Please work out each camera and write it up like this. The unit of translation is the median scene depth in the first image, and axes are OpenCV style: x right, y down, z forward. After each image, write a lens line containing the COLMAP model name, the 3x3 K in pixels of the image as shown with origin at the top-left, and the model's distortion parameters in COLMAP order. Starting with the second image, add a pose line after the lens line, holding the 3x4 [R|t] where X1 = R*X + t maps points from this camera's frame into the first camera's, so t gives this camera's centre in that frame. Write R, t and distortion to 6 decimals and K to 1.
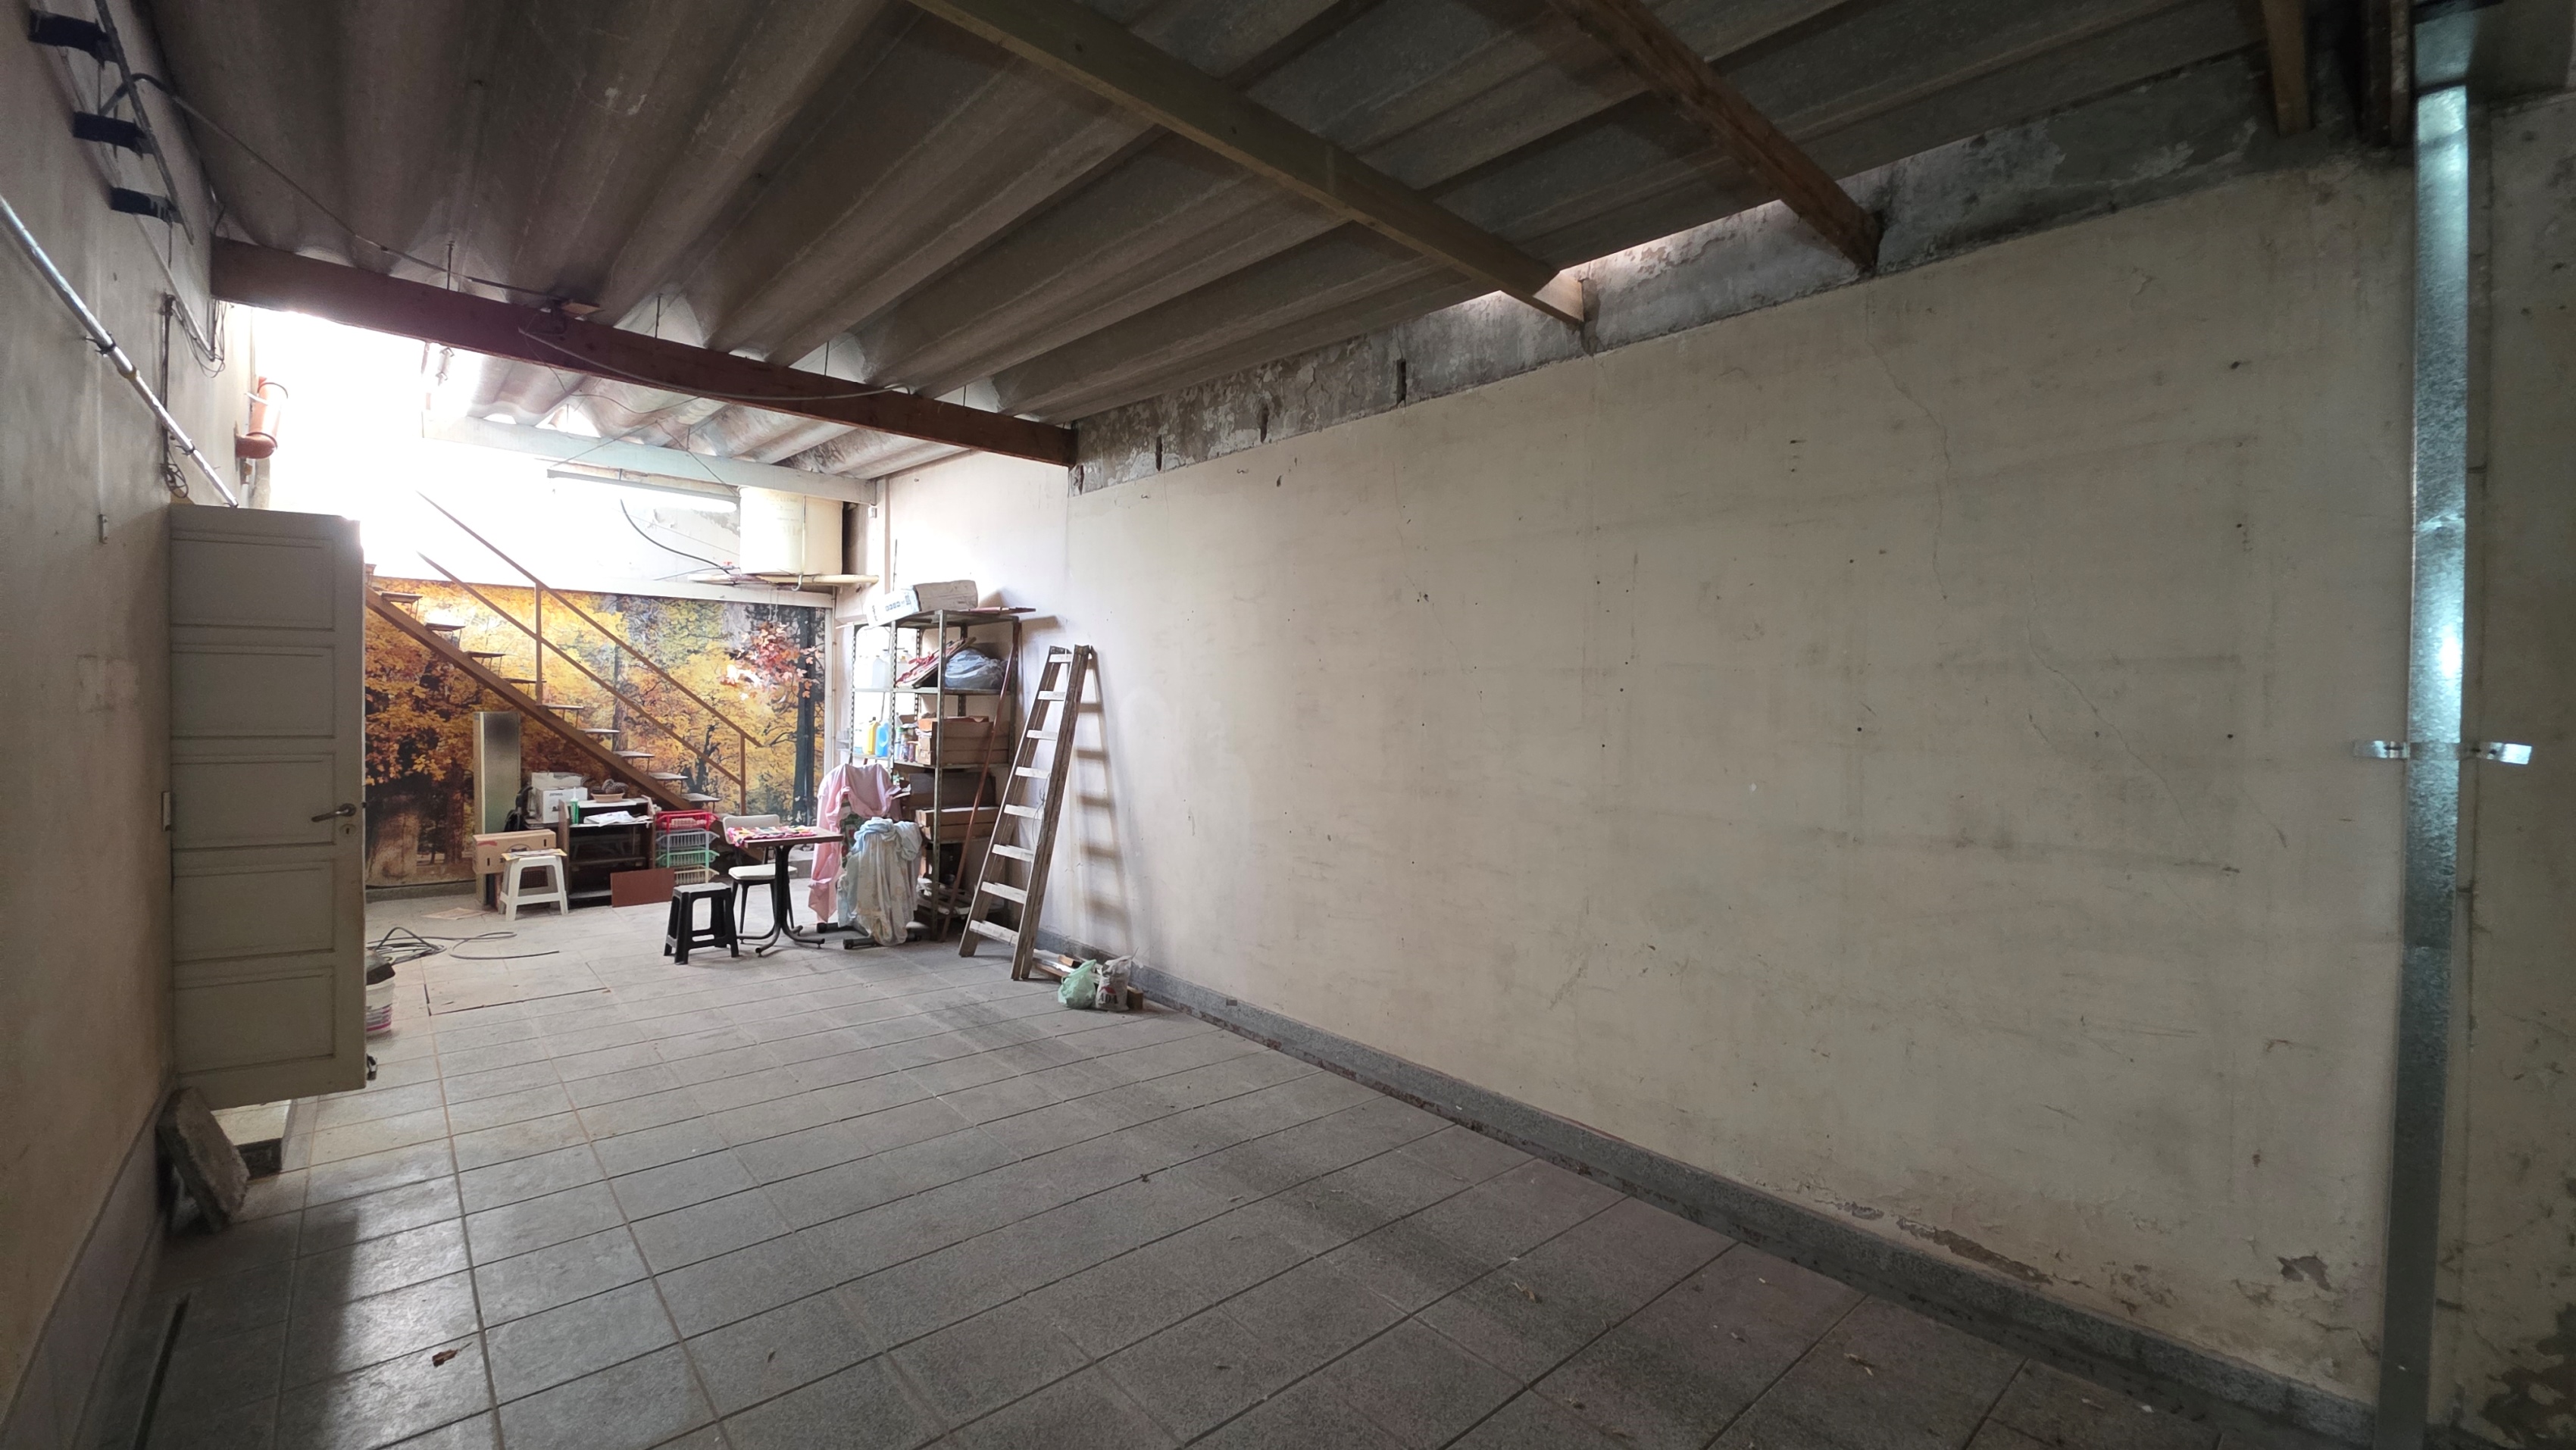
lens RADIAL K [[1028.1, 0, 1295.4], [0, 1028.1, 711.5], [0, 0, 1]] dist [0.007337, -0.006936]
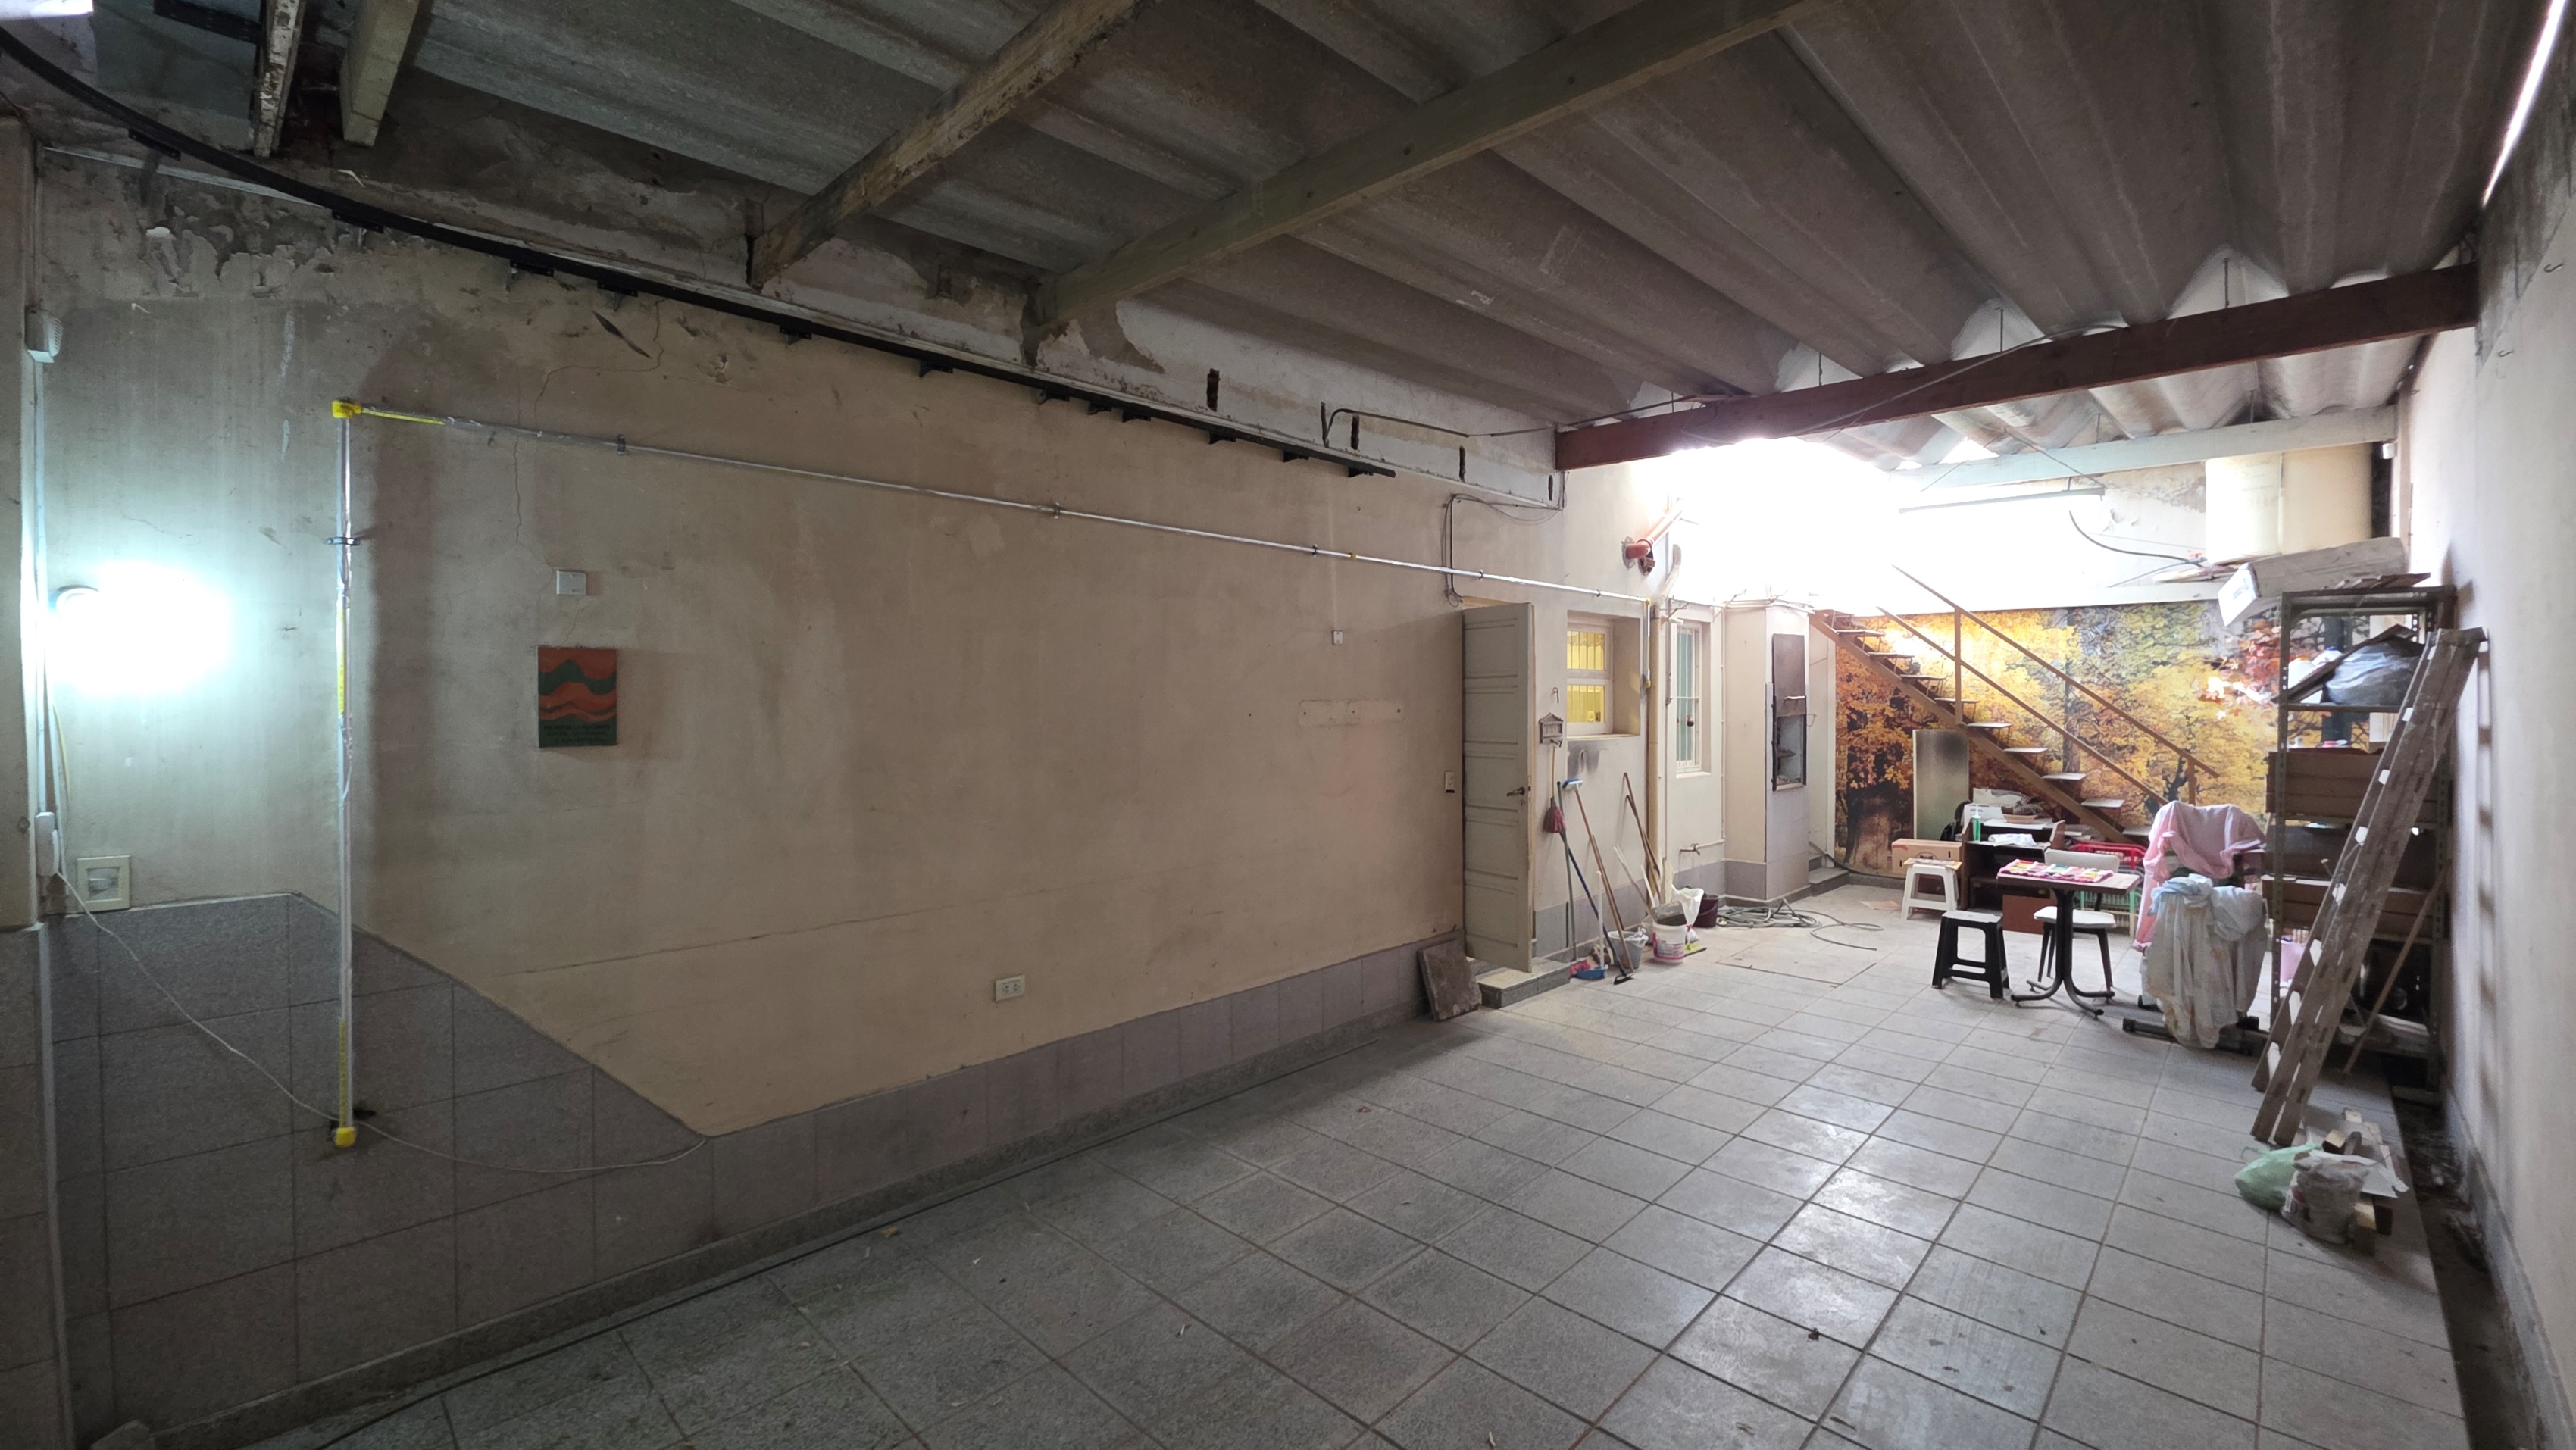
lens RADIAL K [[1028.1, 0, 1276.3], [0, 1028.1, 708.8], [0, 0, 1]] dist [0.007337, -0.006936]
pose [[0.051373, -0.006840, -0.998656, 0.306757], [-0.011169, 0.999910, -0.007423, -0.006462], [0.998617, 0.011536, 0.051292, 0.270986]]
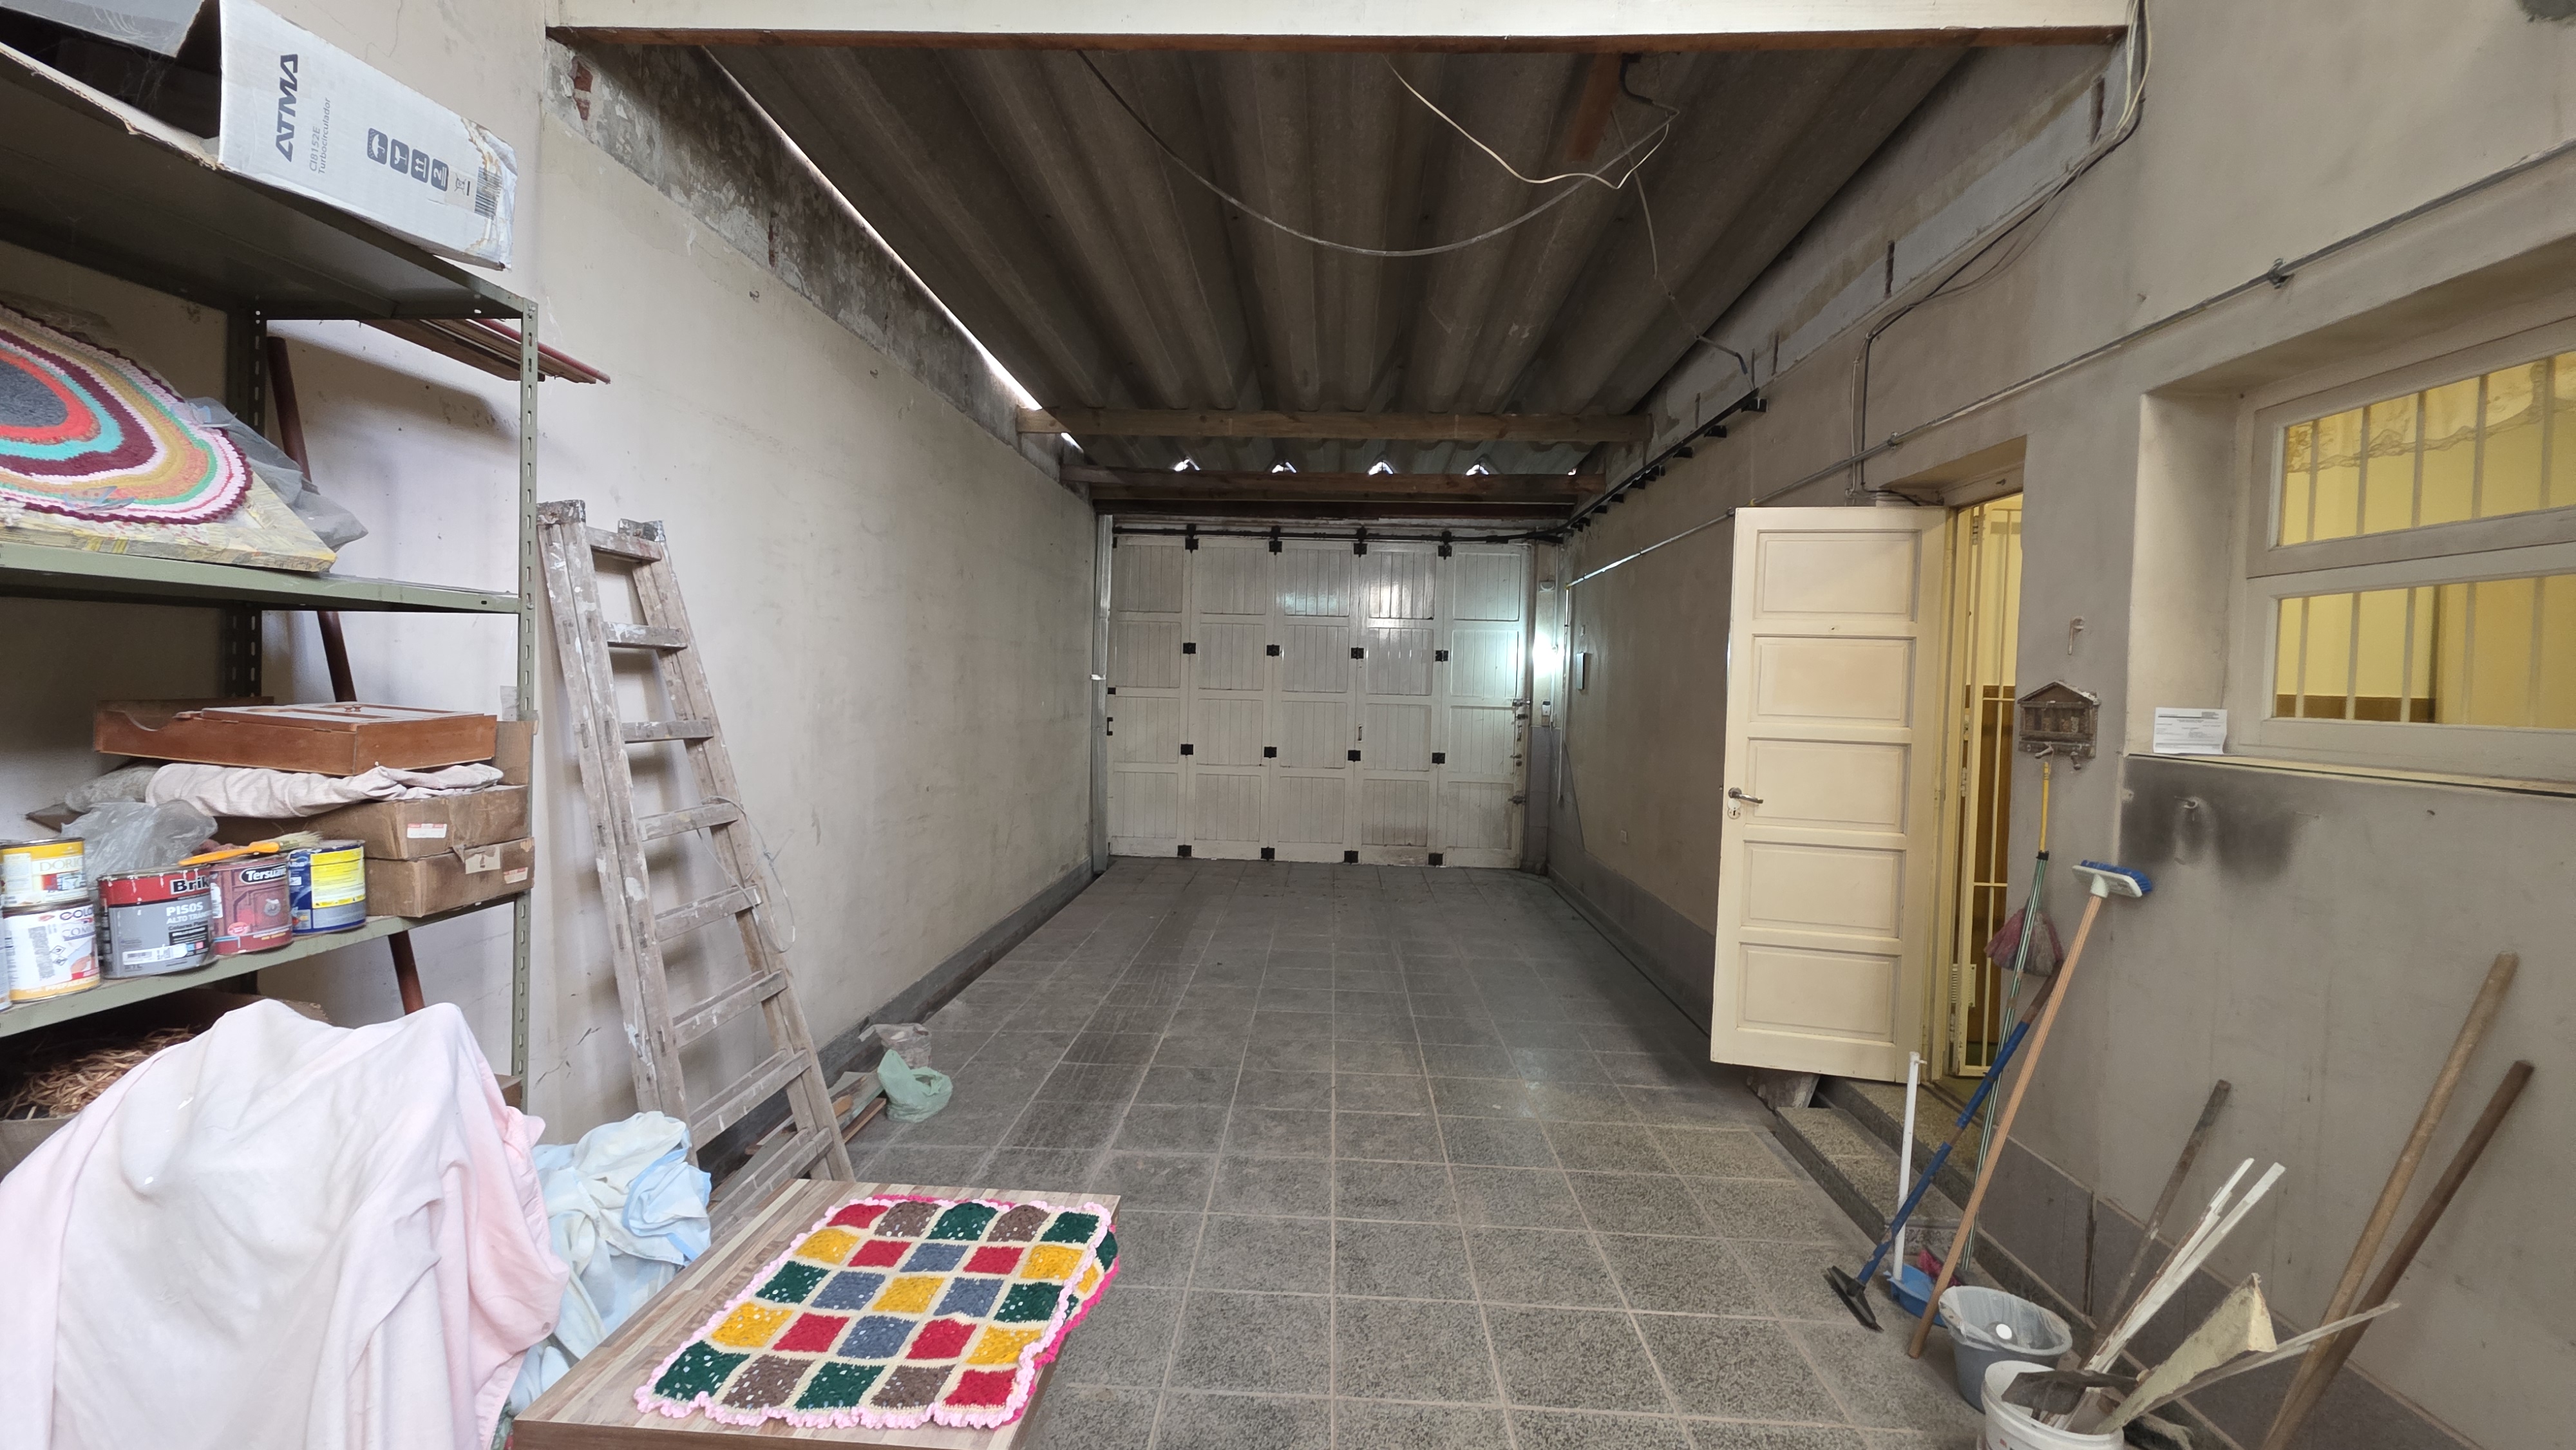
lens RADIAL K [[1028.0, 0, 1287.5], [0, 1028.0, 708.5], [0, 0, 1]] dist [0.007337, -0.006936]
pose [[-0.711250, -0.052803, 0.700953, -0.659543], [-0.029888, 0.998545, 0.044893, -0.011451], [-0.702304, 0.010979, -0.711793, 1.026967]]
